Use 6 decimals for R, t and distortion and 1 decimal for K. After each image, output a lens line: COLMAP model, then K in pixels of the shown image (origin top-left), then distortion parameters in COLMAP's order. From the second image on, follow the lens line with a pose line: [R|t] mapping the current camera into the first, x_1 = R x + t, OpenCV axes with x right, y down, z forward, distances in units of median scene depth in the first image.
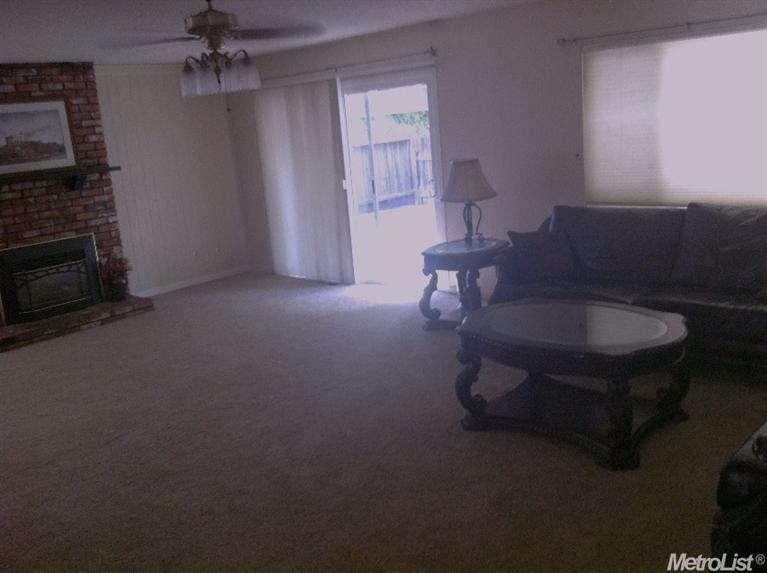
lens RADIAL K [[735.4, 0, 383.5], [0, 735.4, 286.5], [0, 0, 1]] dist [0.013829, -0.160083]
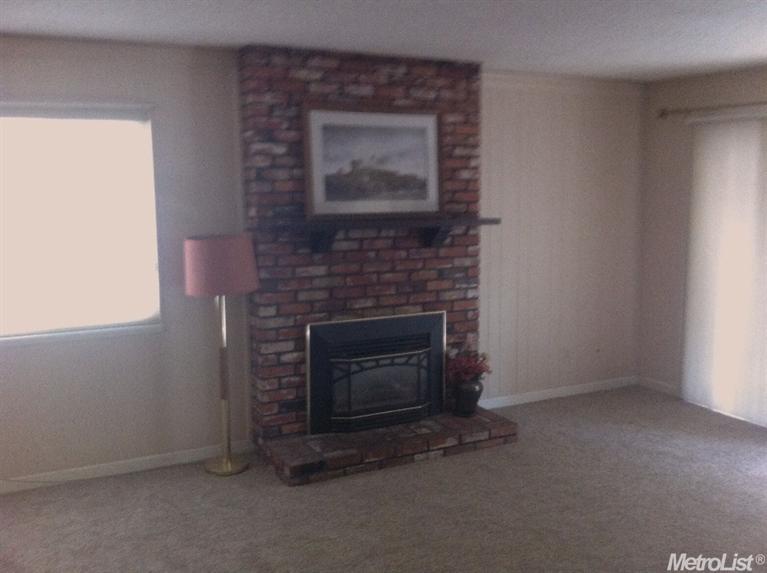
lens RADIAL K [[735.4, 0, 383.5], [0, 735.4, 286.5], [0, 0, 1]] dist [0.013829, -0.160083]
pose [[0.933156, 0.129963, -0.335156, -0.226234], [-0.151094, 0.987803, -0.037642, -0.062007], [0.326176, 0.085766, 0.941410, 0.341409]]
